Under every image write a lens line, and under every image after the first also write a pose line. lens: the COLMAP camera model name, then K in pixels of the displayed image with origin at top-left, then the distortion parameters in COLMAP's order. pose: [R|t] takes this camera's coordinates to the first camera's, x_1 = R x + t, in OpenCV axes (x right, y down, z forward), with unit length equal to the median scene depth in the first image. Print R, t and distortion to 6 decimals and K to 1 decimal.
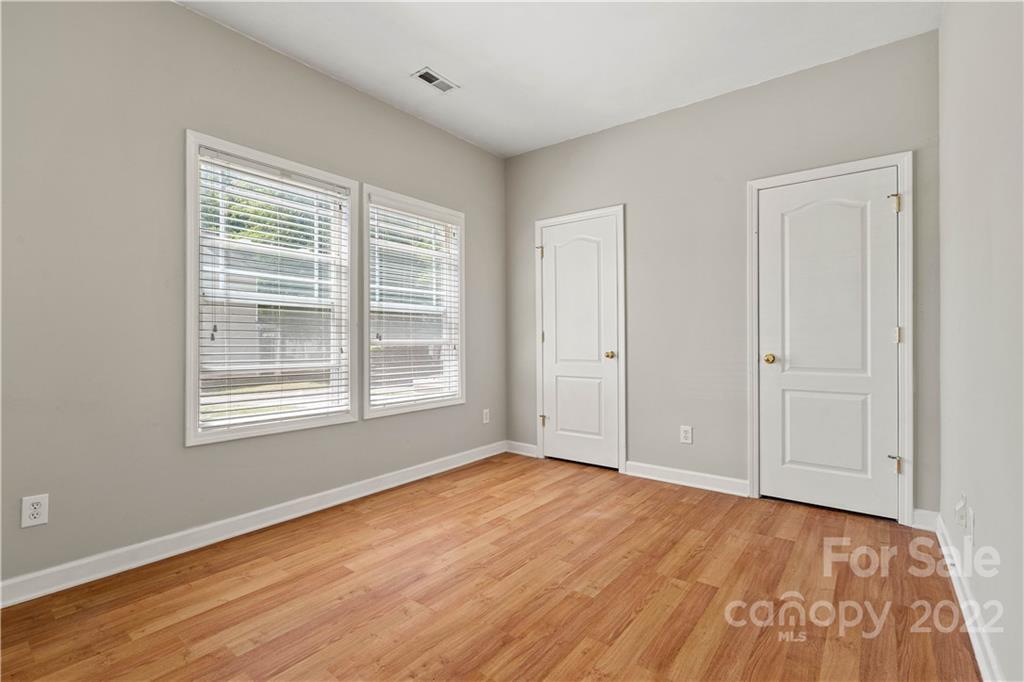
lens RADIAL K [[471.8, 0, 497.9], [0, 471.8, 339.7], [0, 0, 1]] dist [-0.000647, -0.001257]
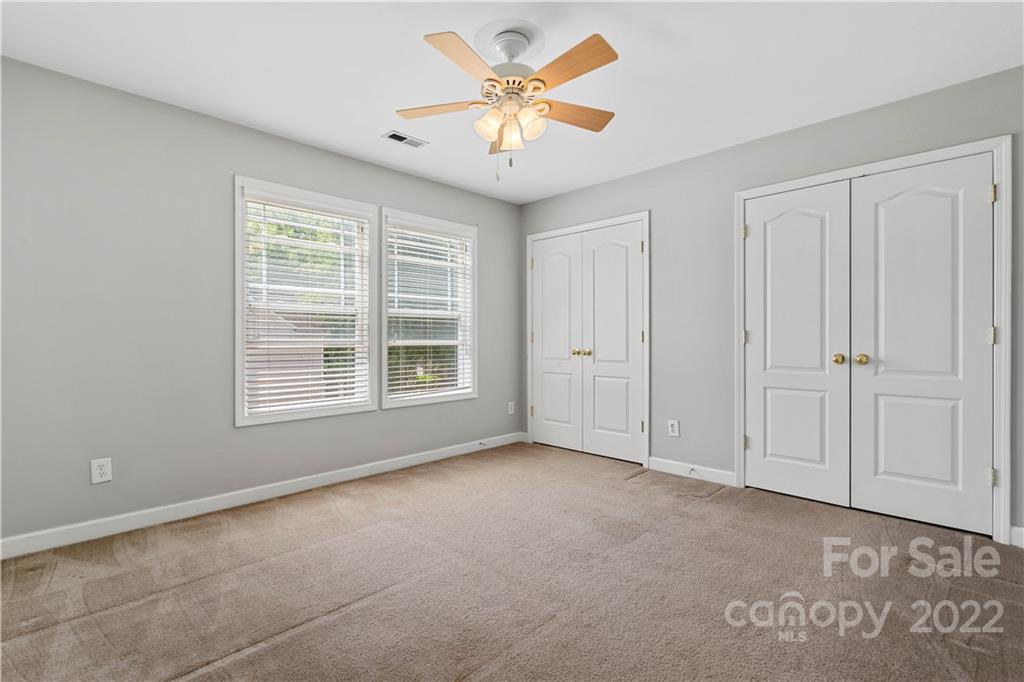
lens RADIAL K [[471.8, 0, 511.9], [0, 471.8, 340.3], [0, 0, 1]] dist [-0.000647, -0.001257]
pose [[0.994203, -0.000972, -0.107514, 0.152037], [0.000842, 0.999999, -0.001251, 0.000437], [0.107515, 0.001153, 0.994203, -0.123403]]
